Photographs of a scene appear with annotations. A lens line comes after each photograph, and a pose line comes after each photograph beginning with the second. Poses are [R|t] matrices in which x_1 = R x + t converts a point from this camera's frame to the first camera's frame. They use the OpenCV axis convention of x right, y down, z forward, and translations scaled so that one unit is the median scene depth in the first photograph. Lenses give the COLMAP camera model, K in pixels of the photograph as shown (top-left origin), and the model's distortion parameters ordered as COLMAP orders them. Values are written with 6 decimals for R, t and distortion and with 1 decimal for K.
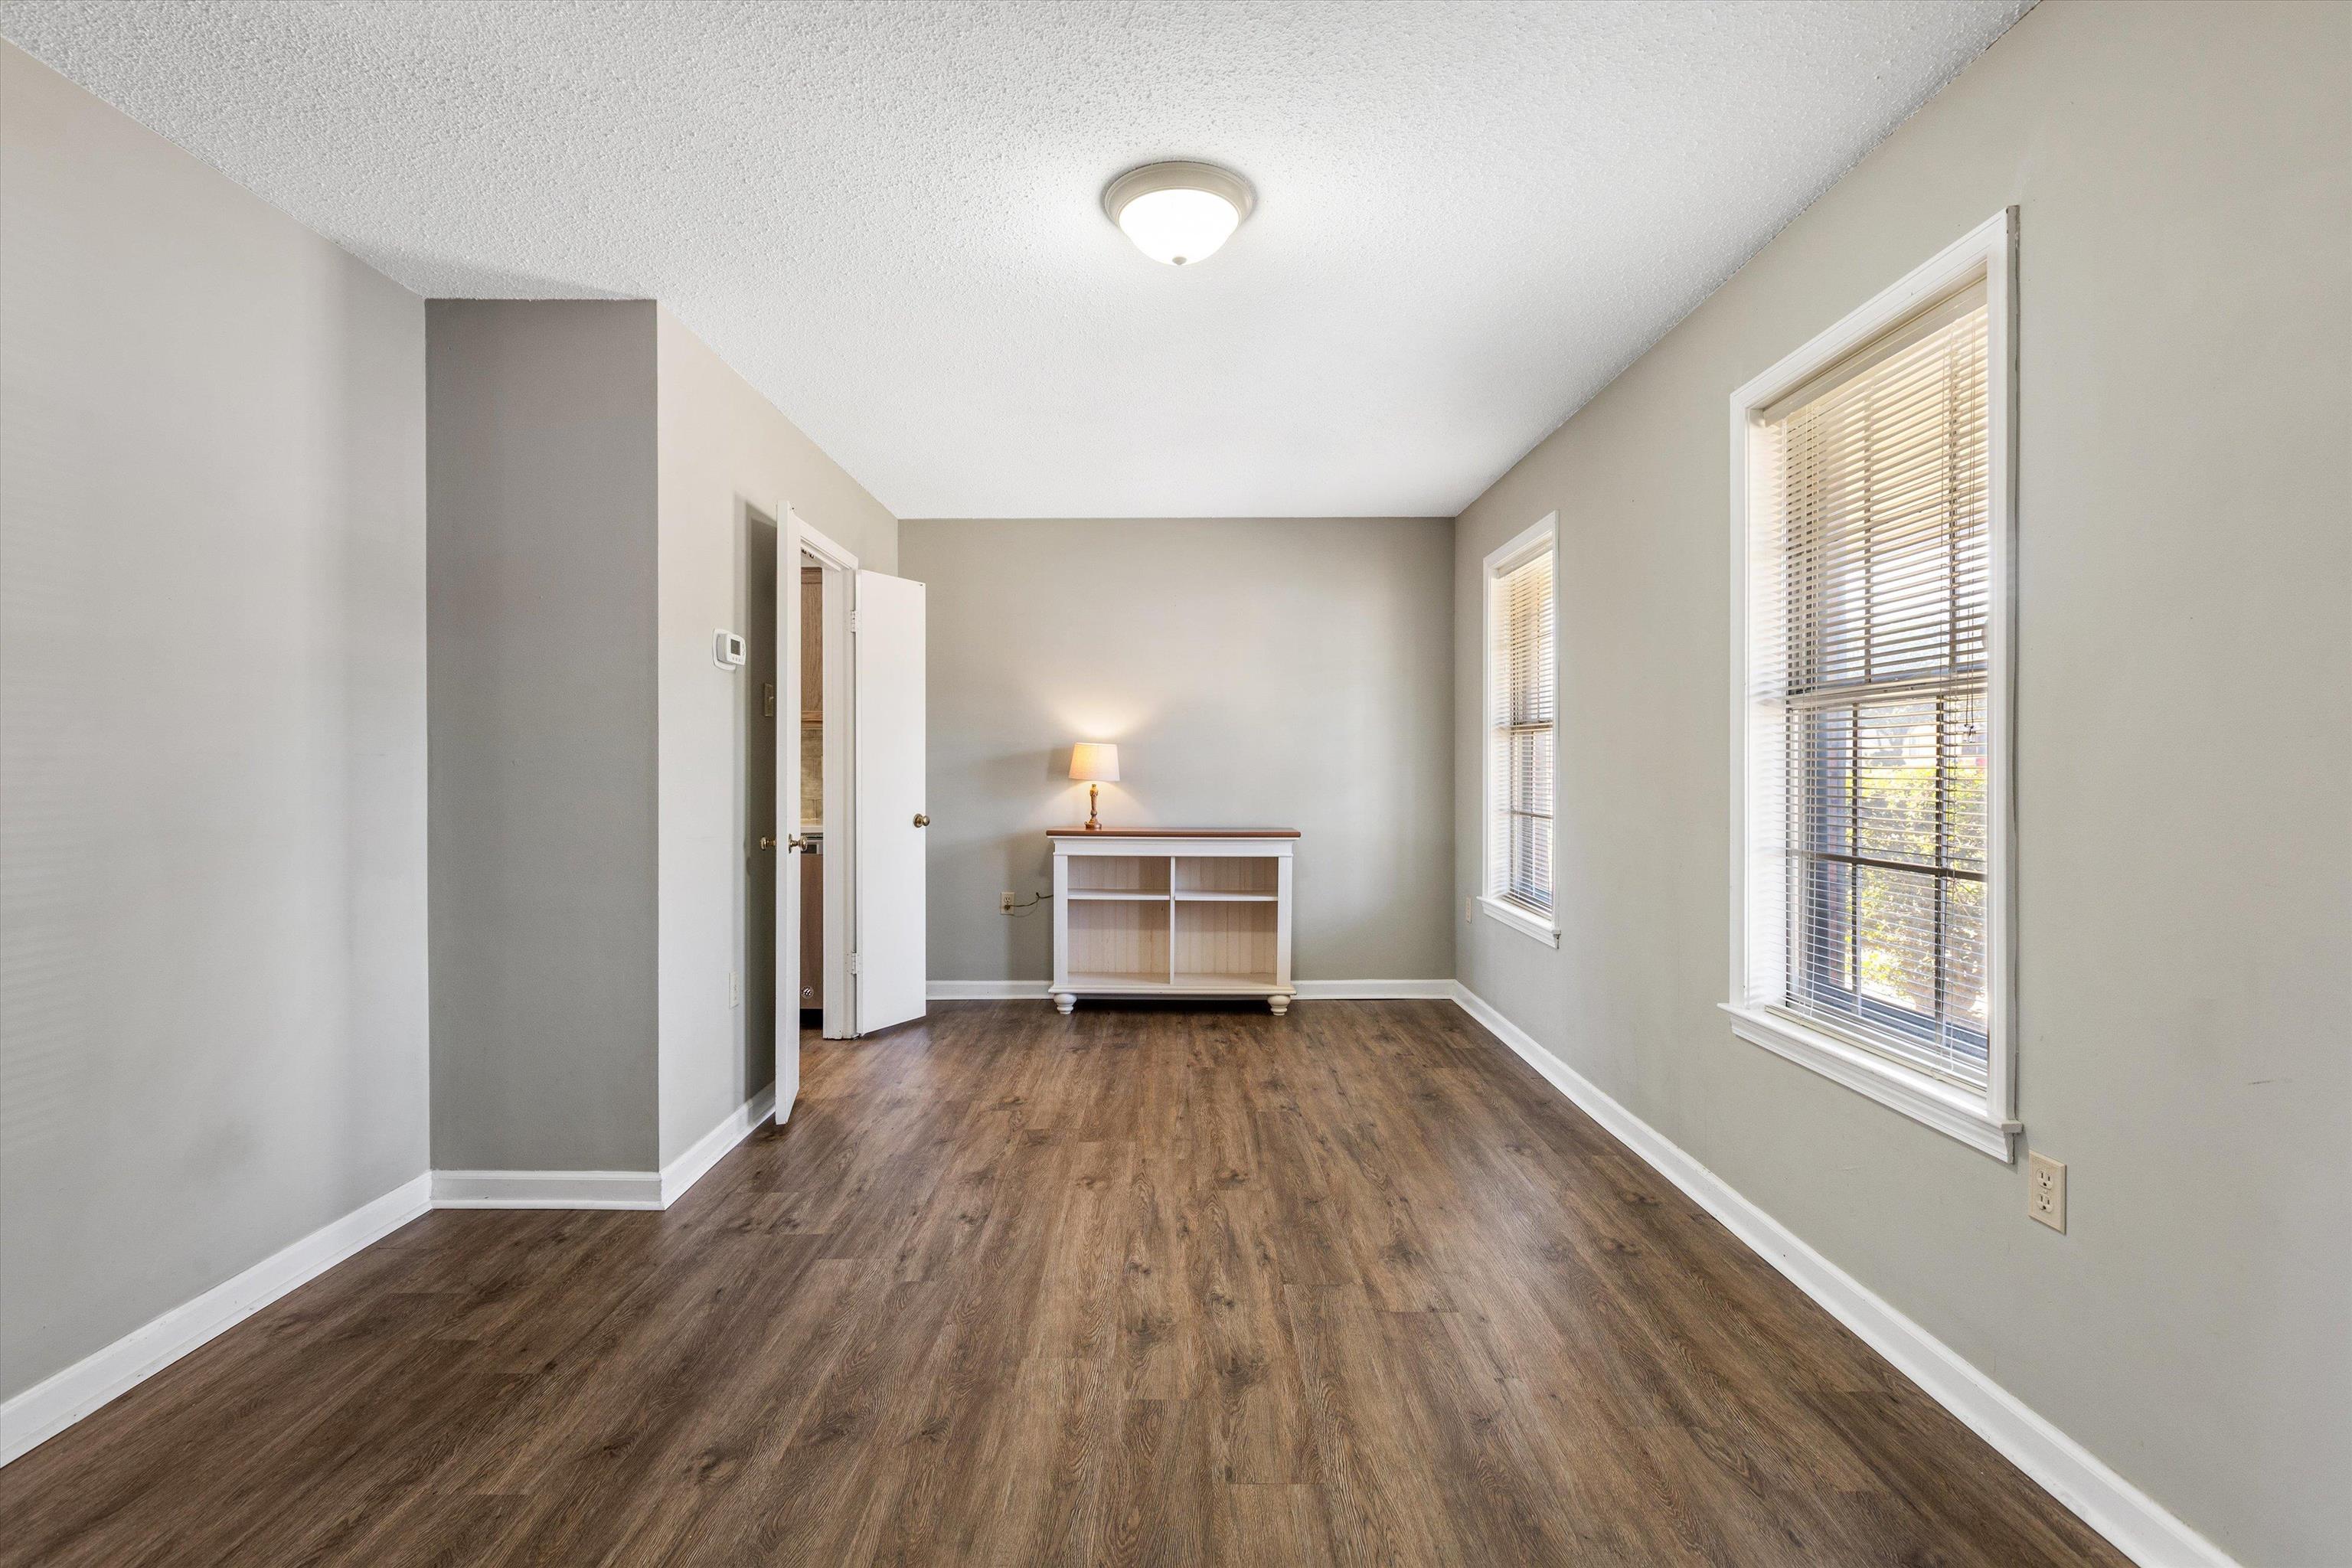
lens RADIAL K [[1066.8, 0, 1152.7], [0, 1066.8, 772.6], [0, 0, 1]] dist [0.002737, 0.001172]
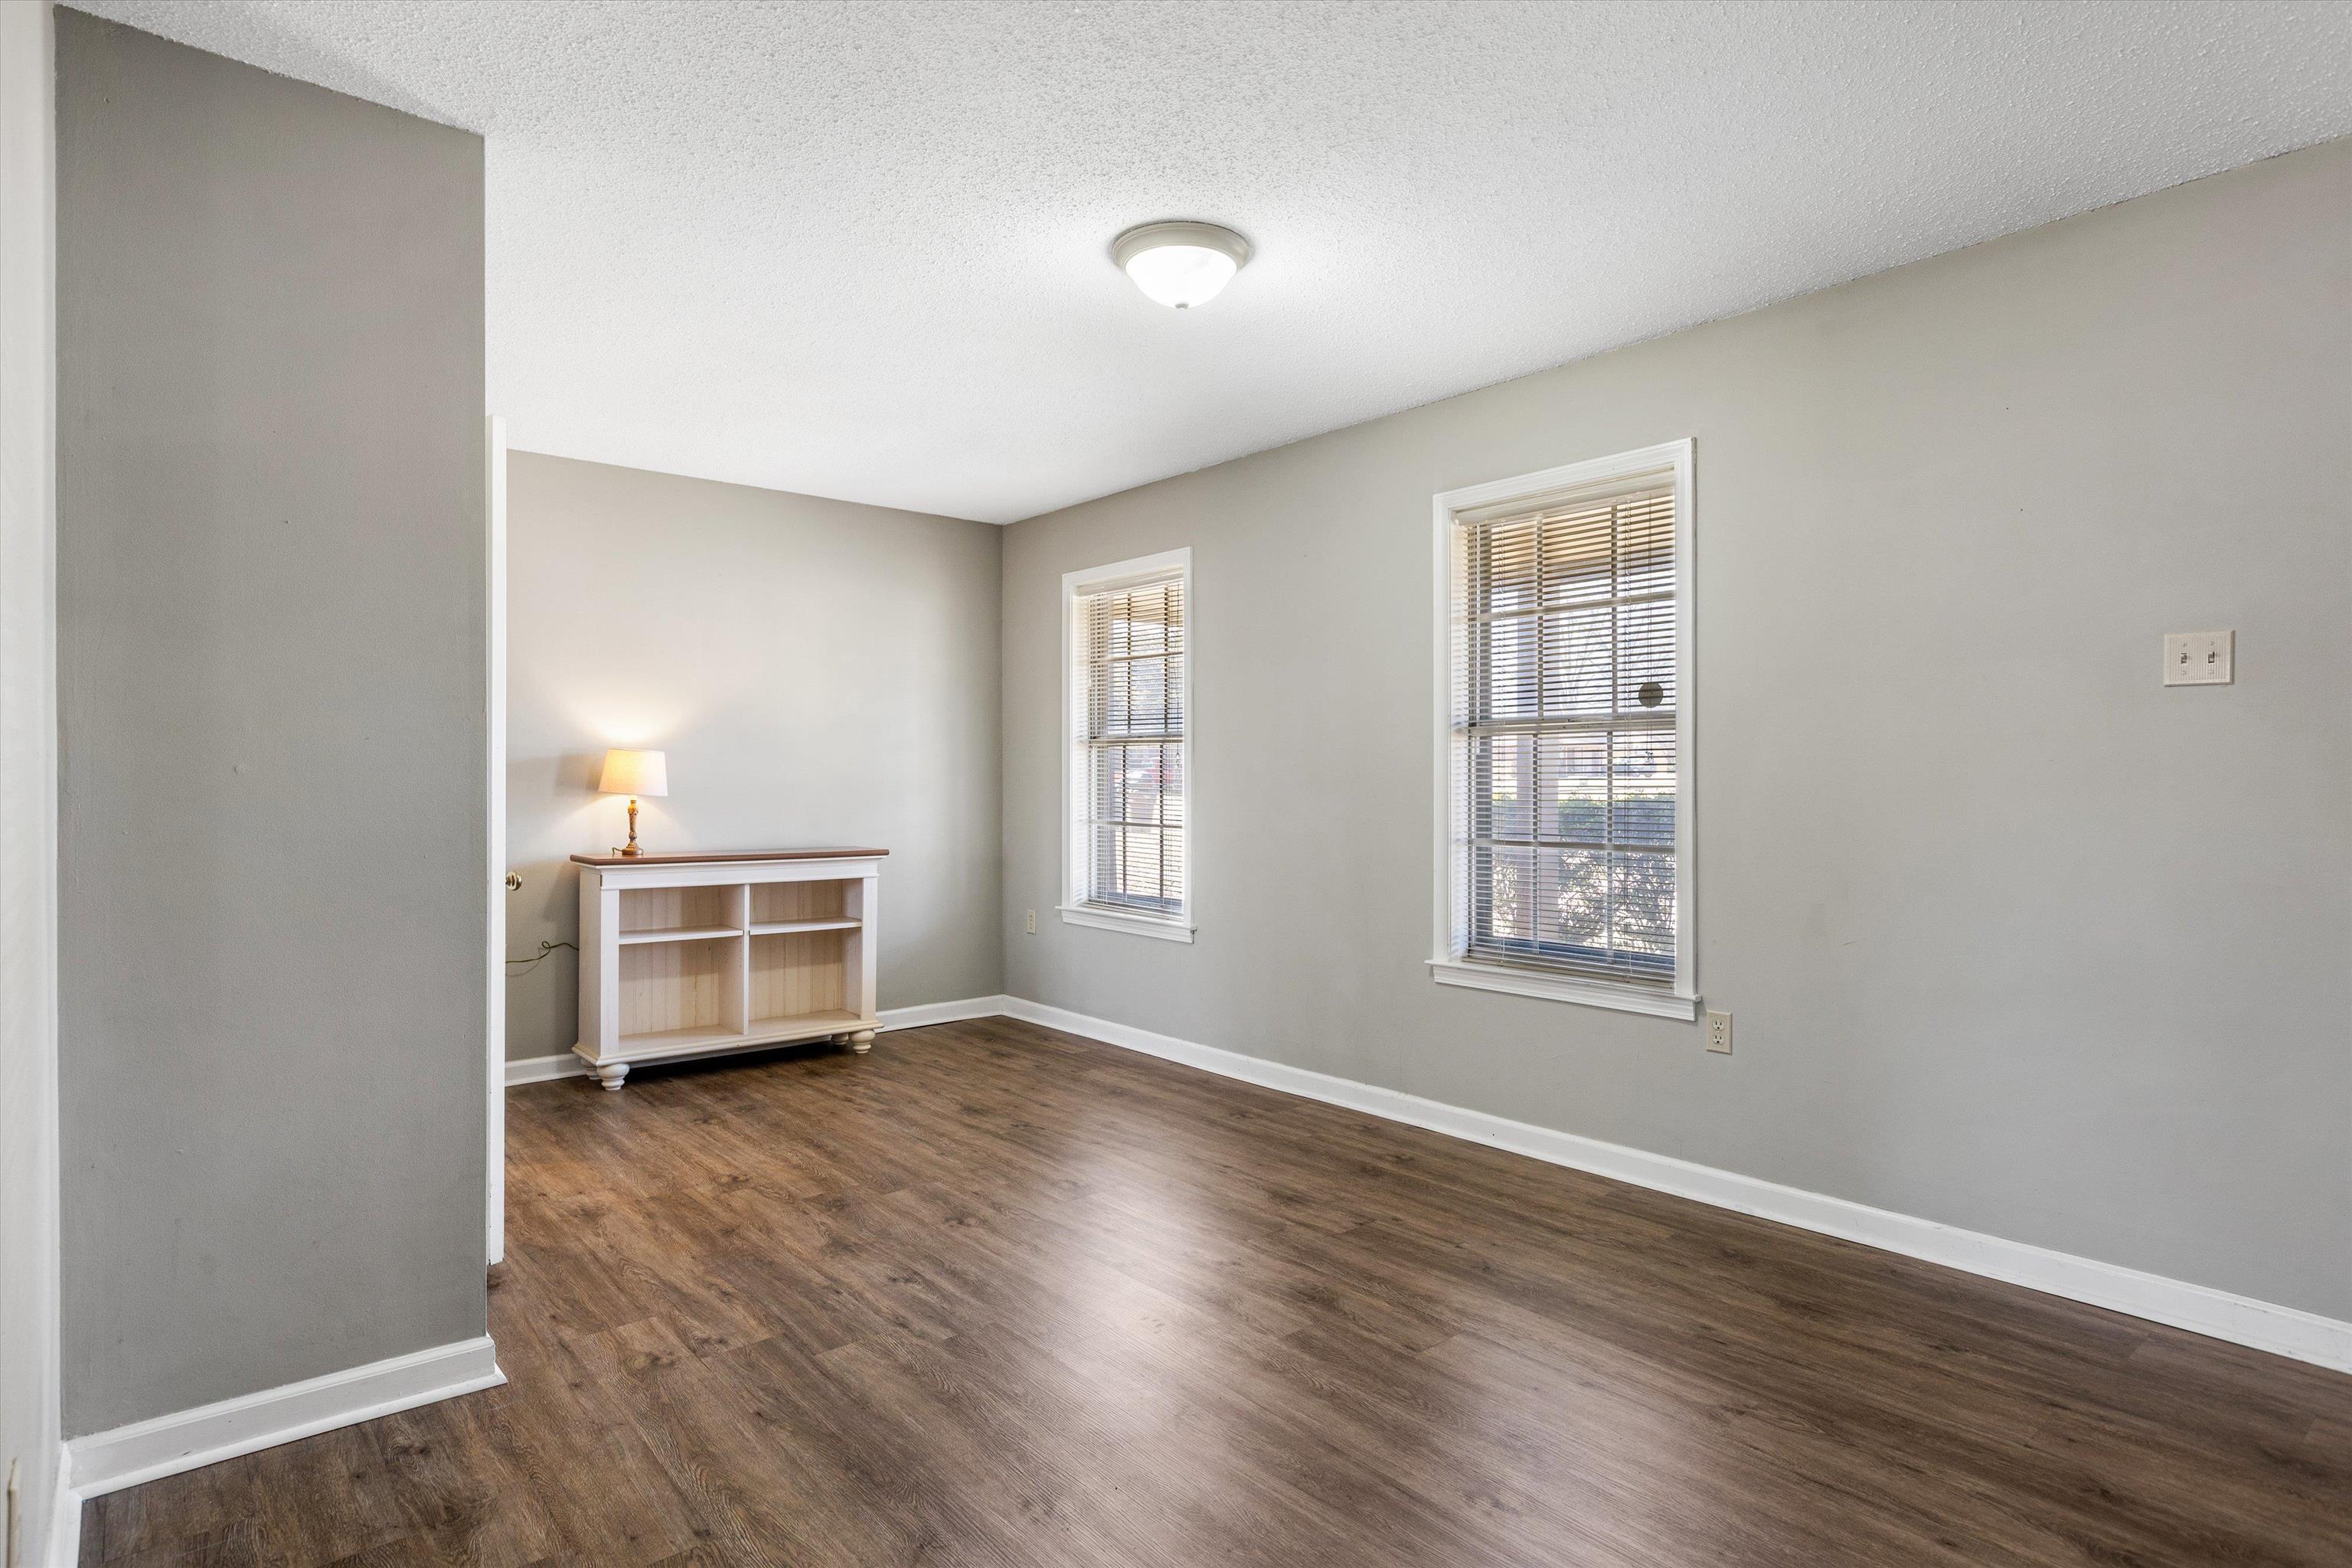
lens RADIAL K [[1240.3, 0, 1176.0], [0, 1240.3, 784.0], [0, 0, 1]] dist [-0.001477, 0.000581]
pose [[0.755846, -0.002265, 0.654745, -0.382648], [0.002794, 0.999996, 0.000235, -0.000240], [-0.654743, 0.001652, 0.755850, 0.031198]]
